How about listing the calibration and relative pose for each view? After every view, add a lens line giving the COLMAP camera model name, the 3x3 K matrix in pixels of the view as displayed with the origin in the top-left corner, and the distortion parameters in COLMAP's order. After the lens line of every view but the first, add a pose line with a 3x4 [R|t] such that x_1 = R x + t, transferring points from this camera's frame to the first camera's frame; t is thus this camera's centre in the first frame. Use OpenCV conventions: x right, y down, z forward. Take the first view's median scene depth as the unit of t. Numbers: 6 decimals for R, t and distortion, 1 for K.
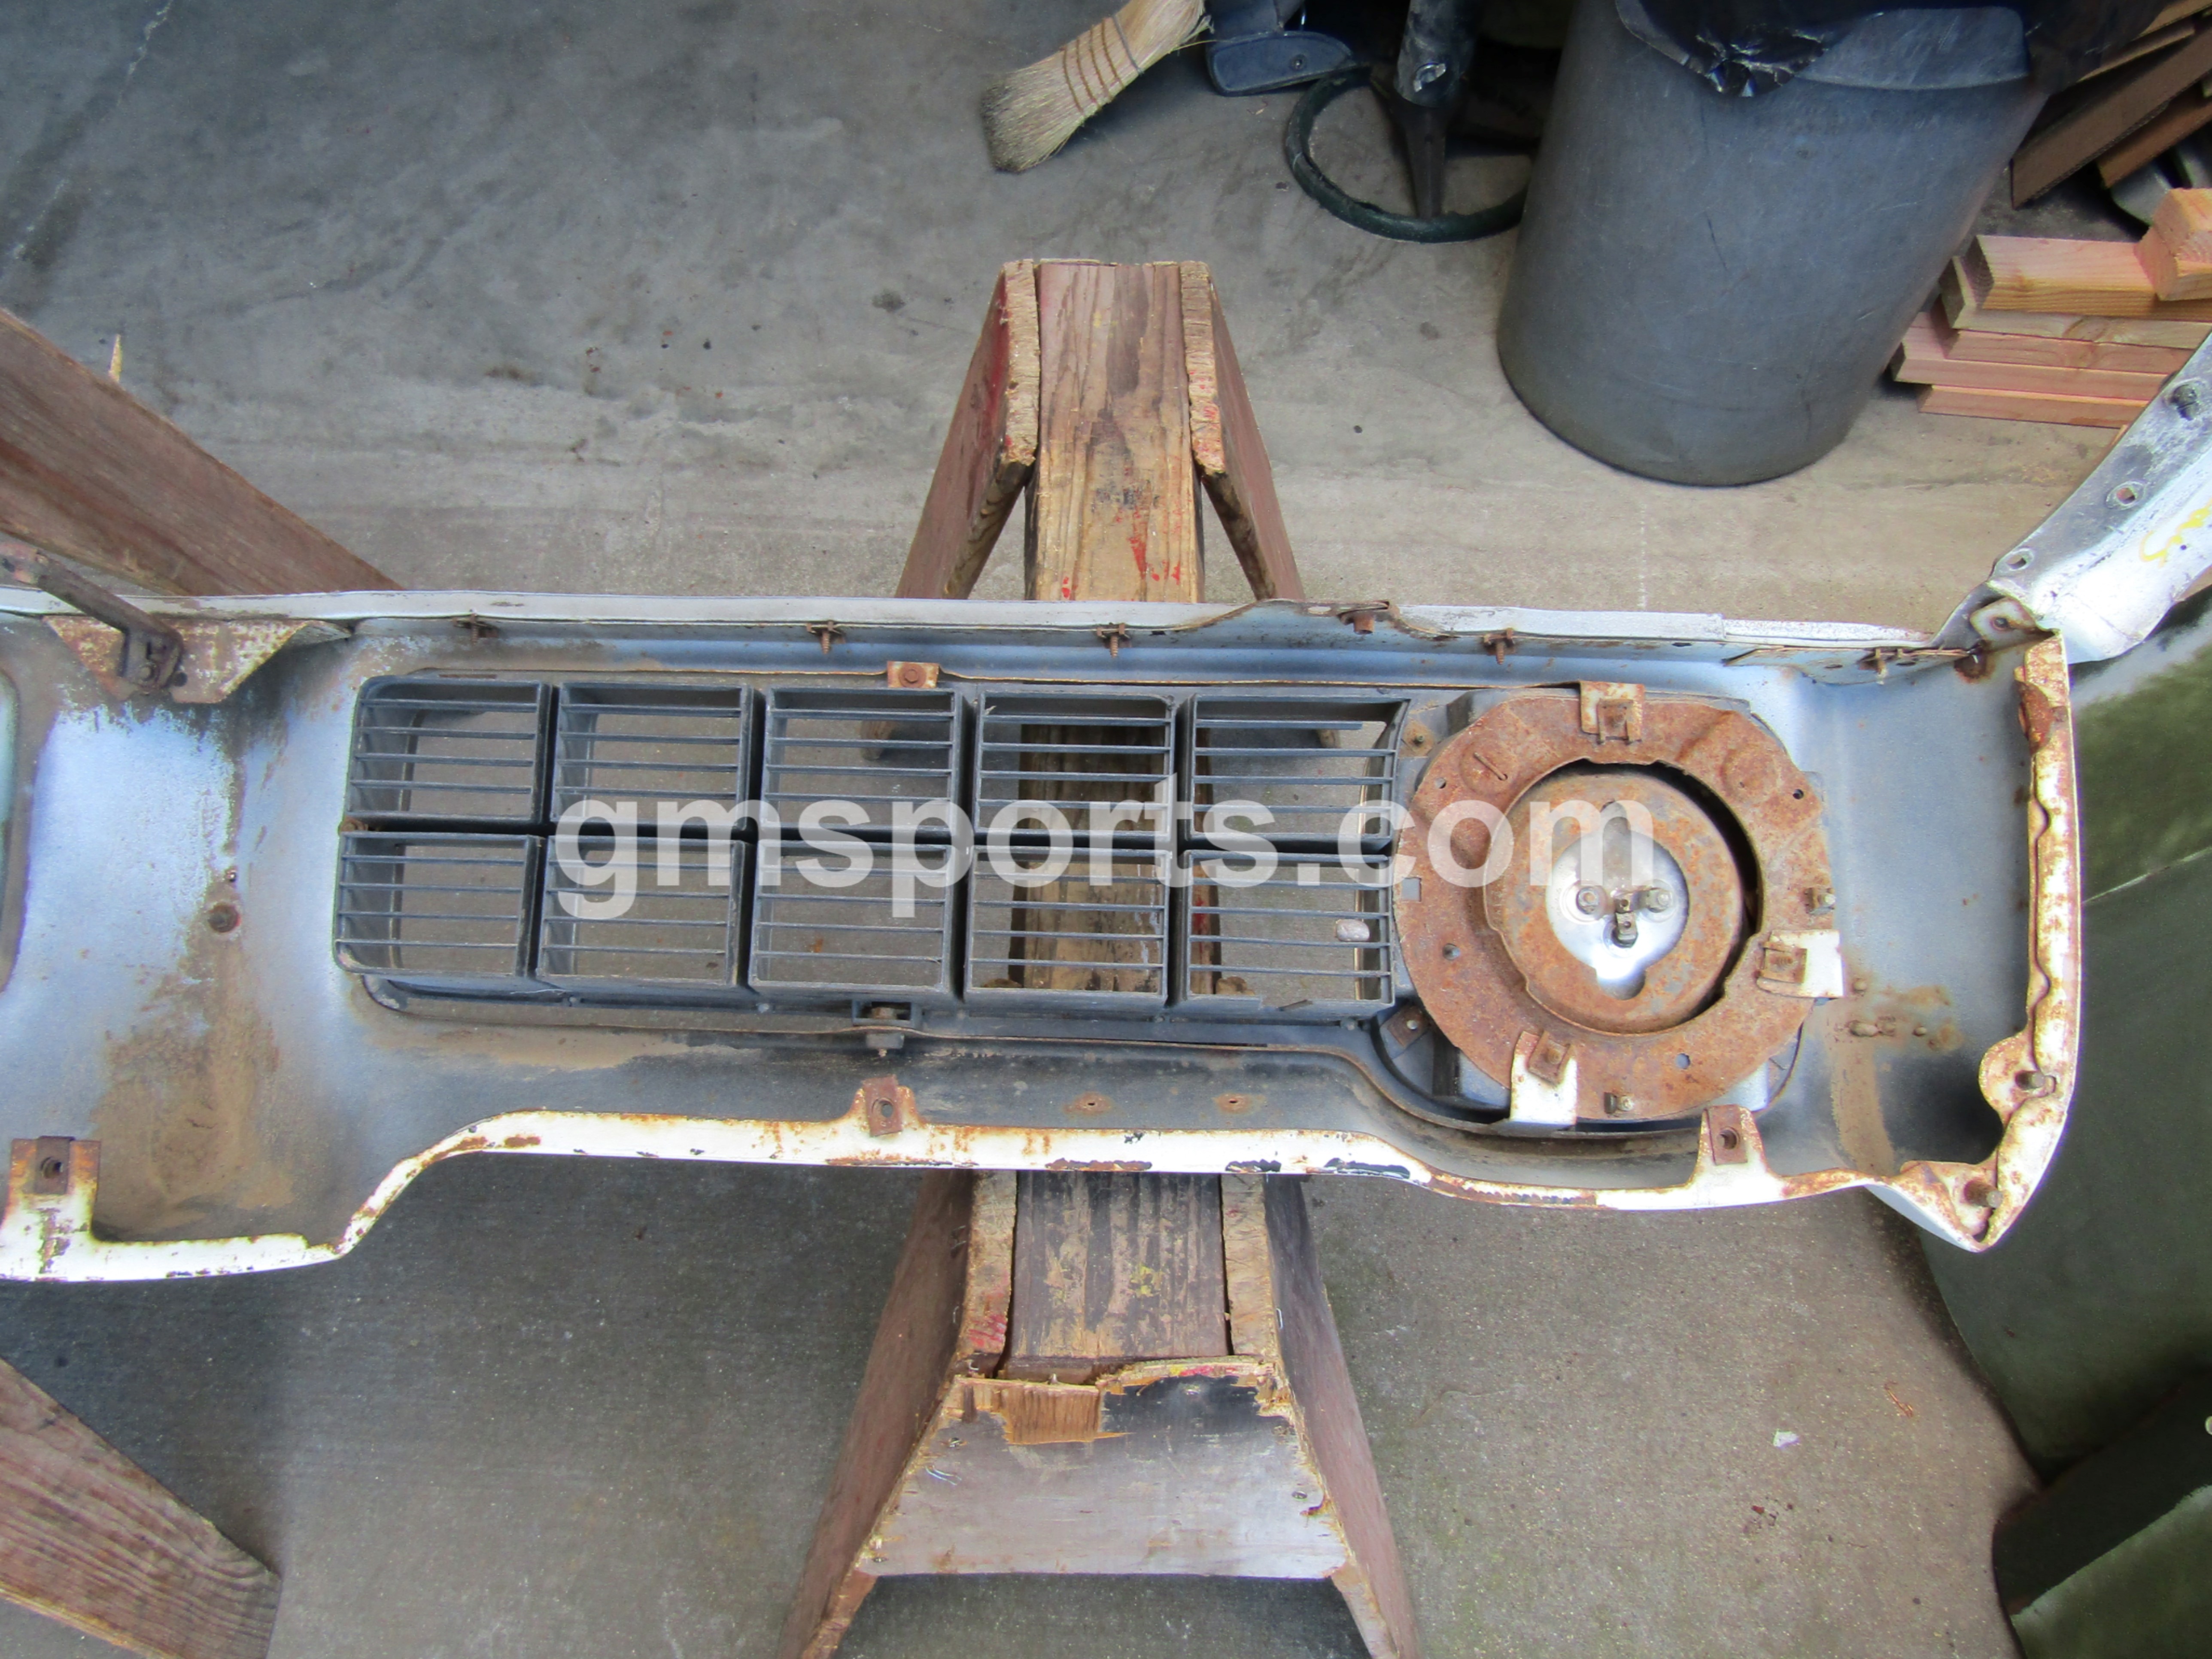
lens RADIAL K [[1586.9, 0, 1113.9], [0, 1586.9, 829.7], [0, 0, 1]] dist [-0.006891, -0.000374]
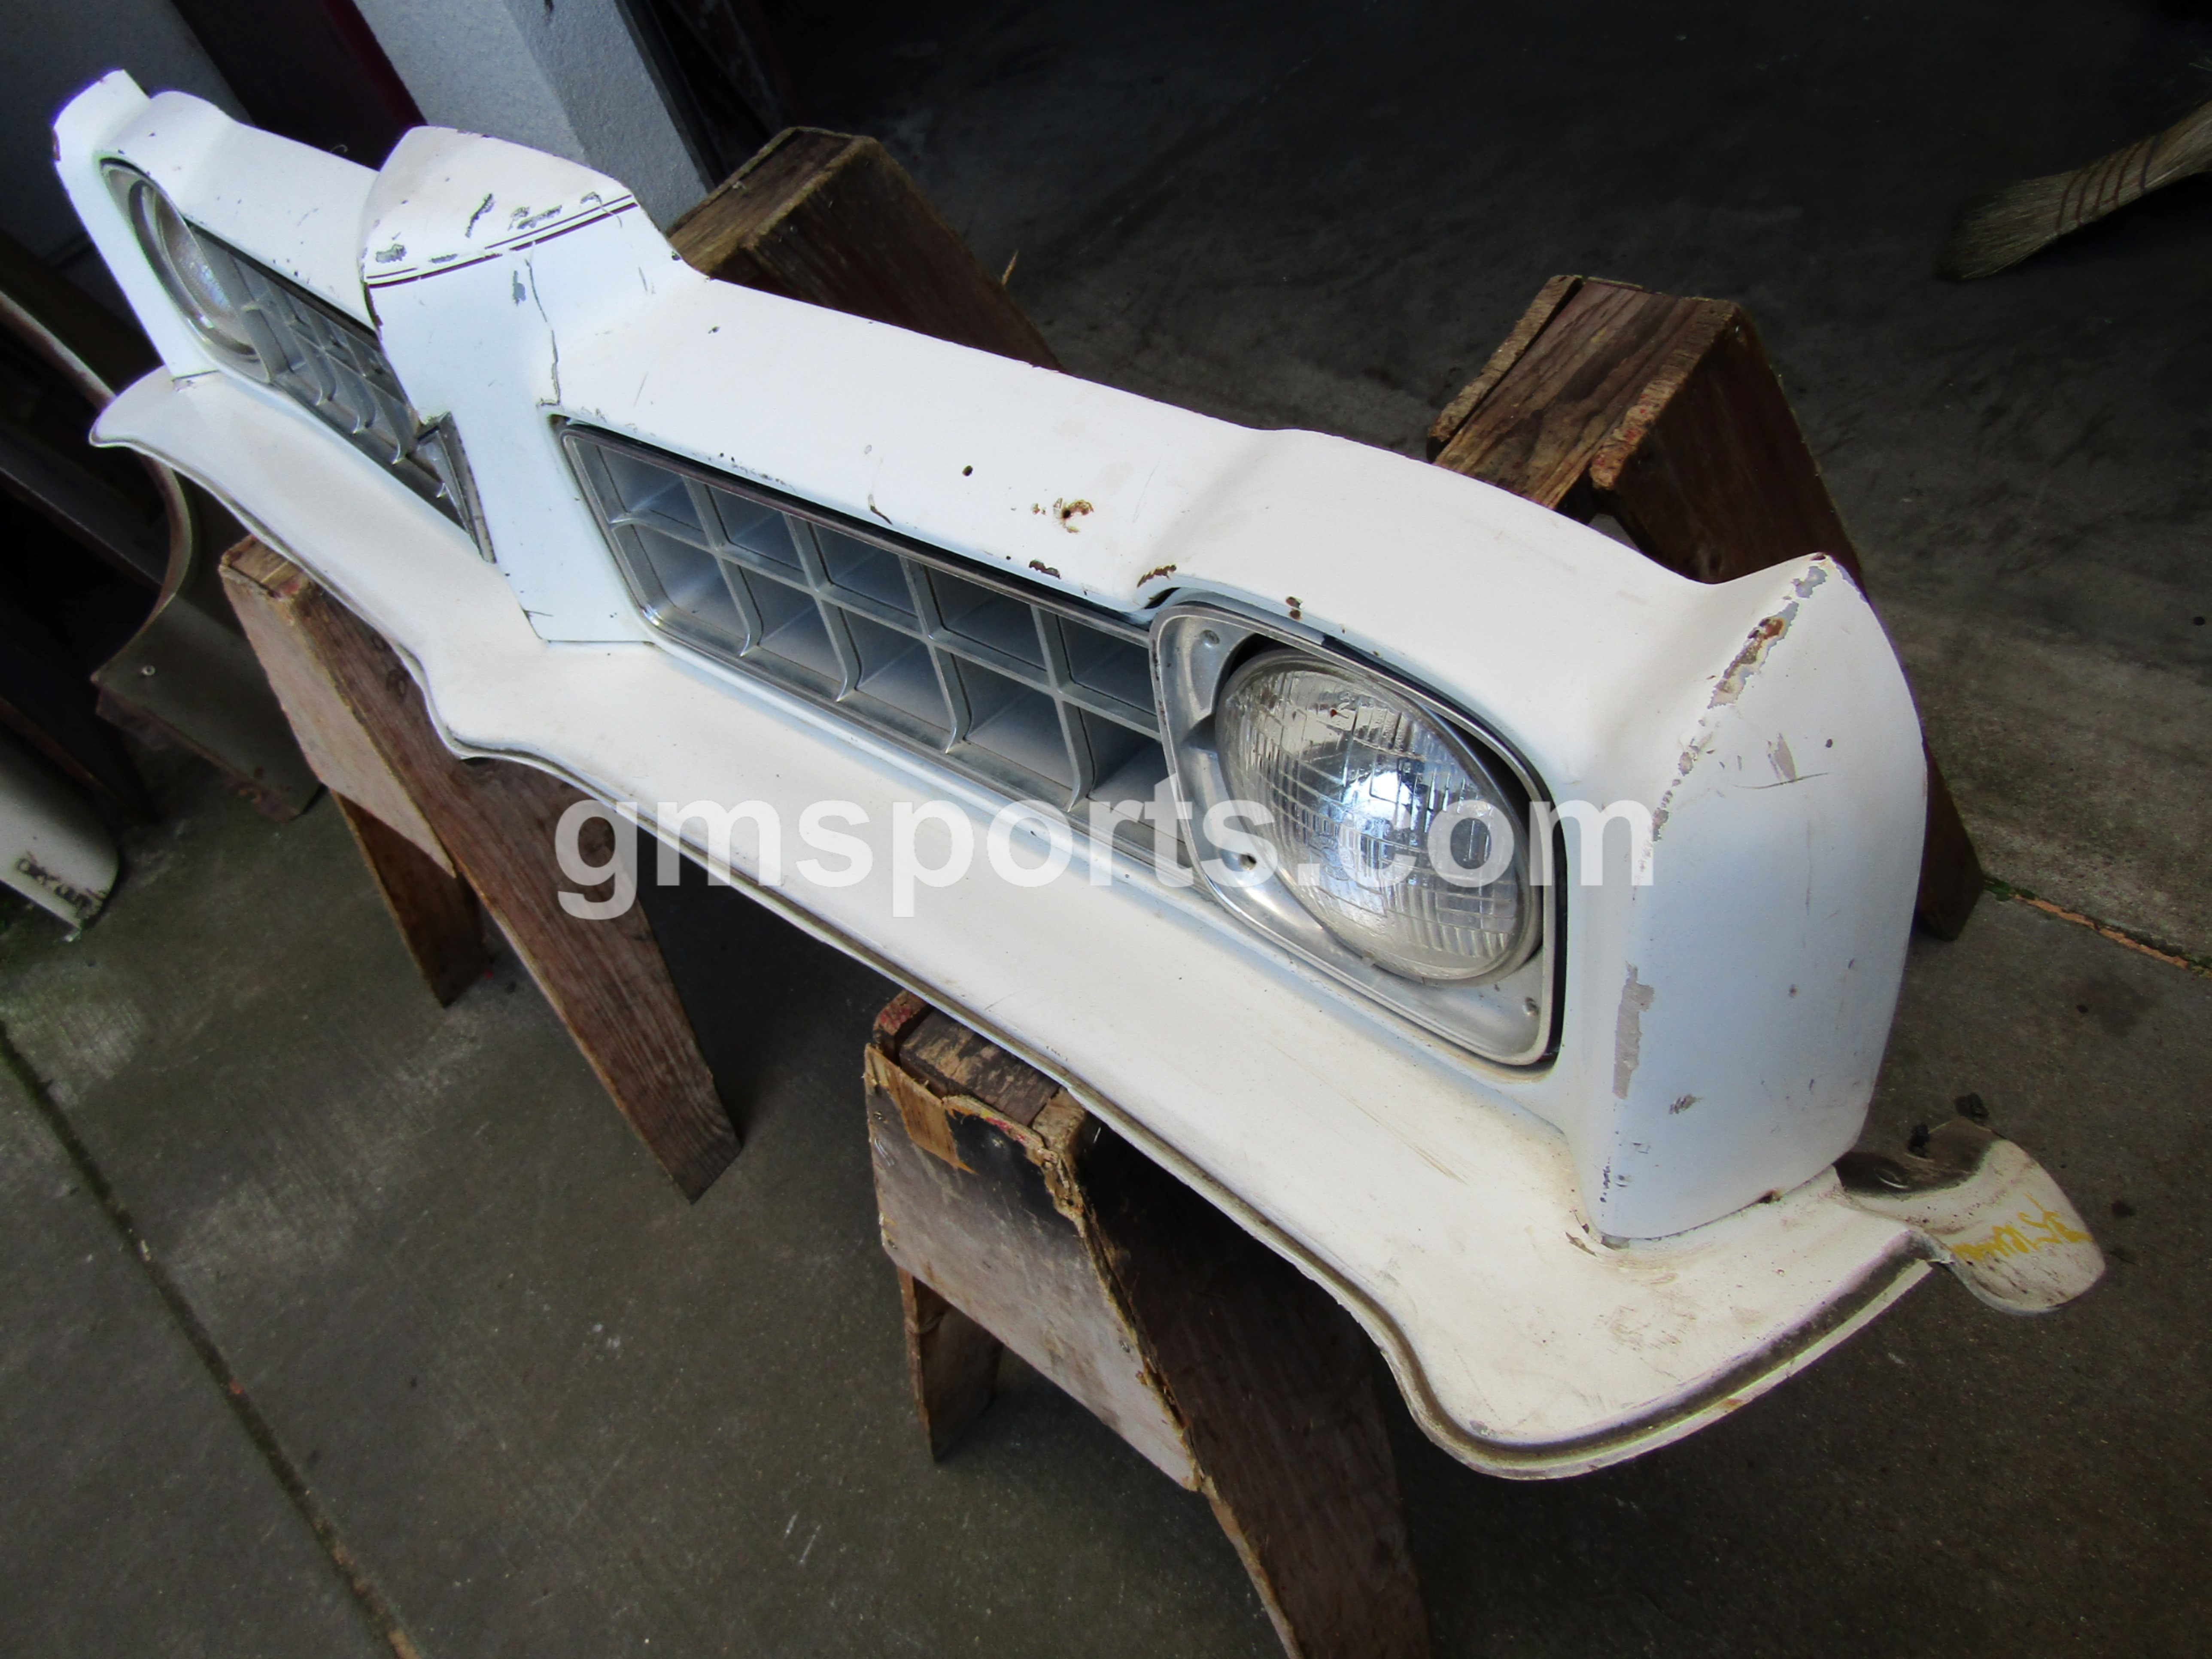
lens RADIAL K [[1588.9, 0, 1107.9], [0, 1588.9, 832.4], [0, 0, 1]] dist [-0.001134, 0.002409]
pose [[0.732667, 0.349409, -0.584049, 0.386401], [-0.386796, 0.919865, 0.065091, 0.023380], [0.559990, 0.178218, 0.809104, 0.043157]]
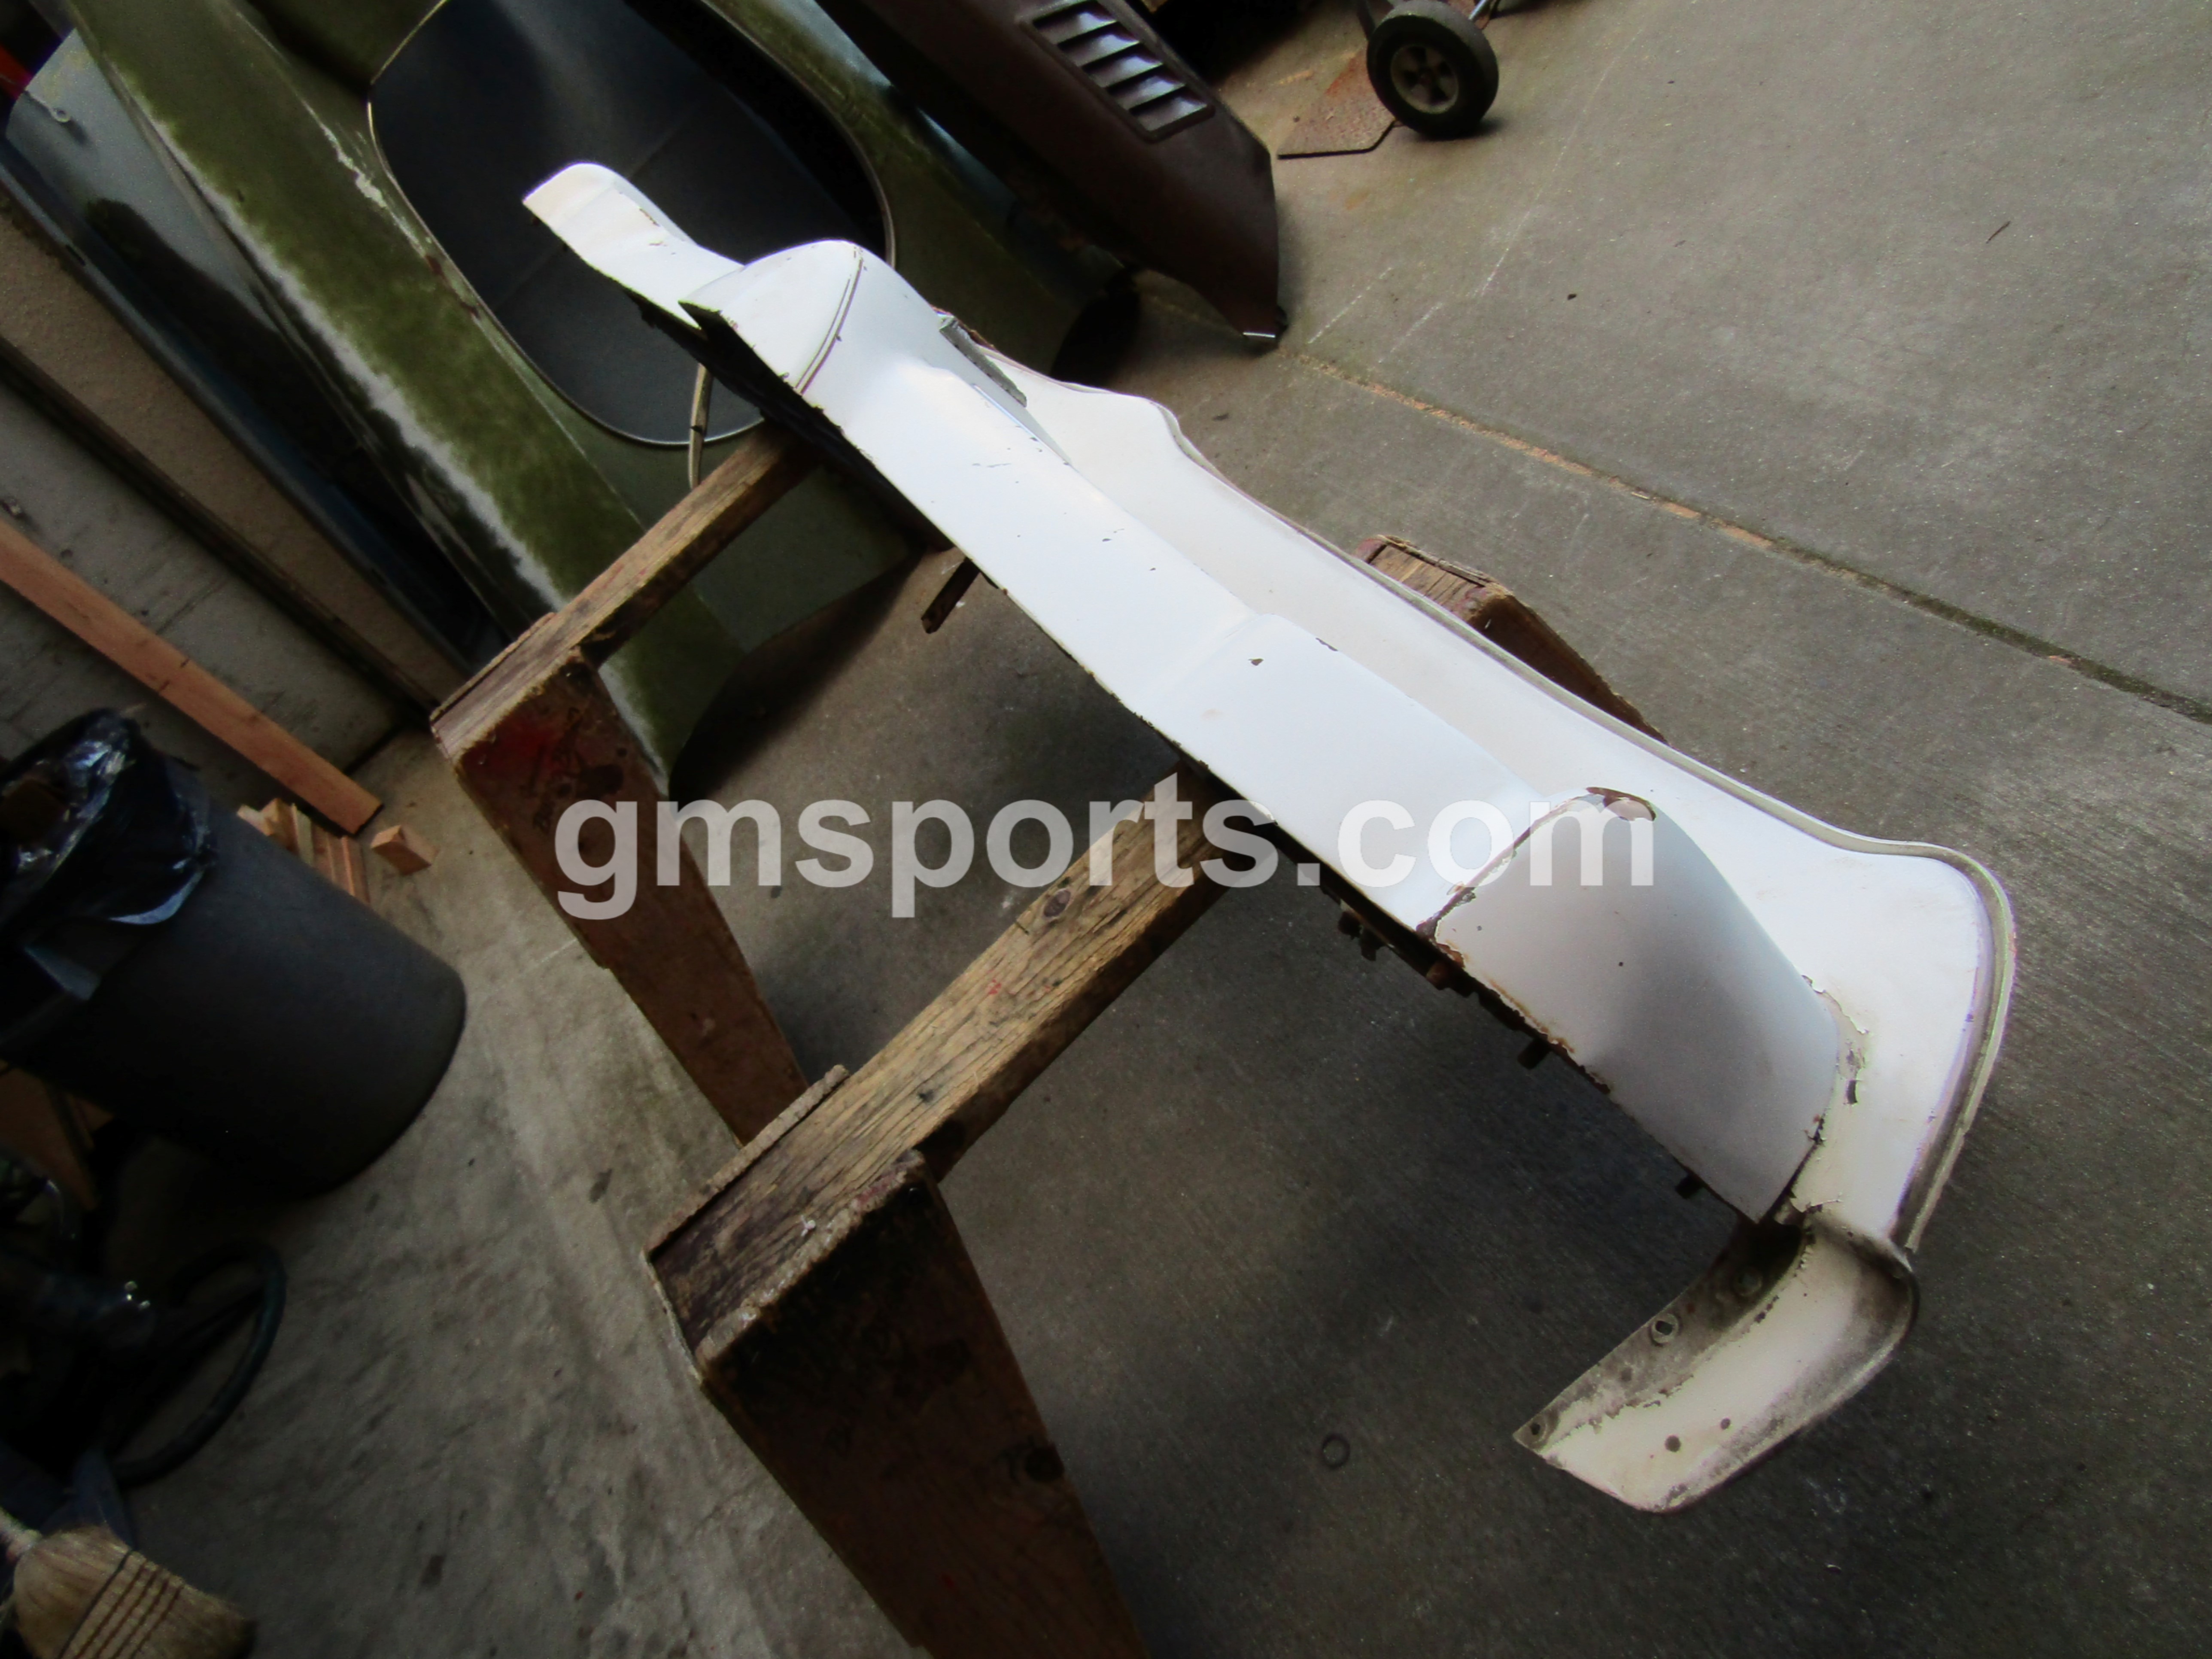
lens RADIAL K [[1574.4, 0, 1085.4], [0, 1574.4, 808.7], [0, 0, 1]] dist [-0.003381, -0.001559]
pose [[-0.506249, -0.426097, 0.749769, -1.342664], [0.861819, -0.281523, 0.421916, -0.418255], [0.031300, 0.859760, 0.509739, 0.222760]]
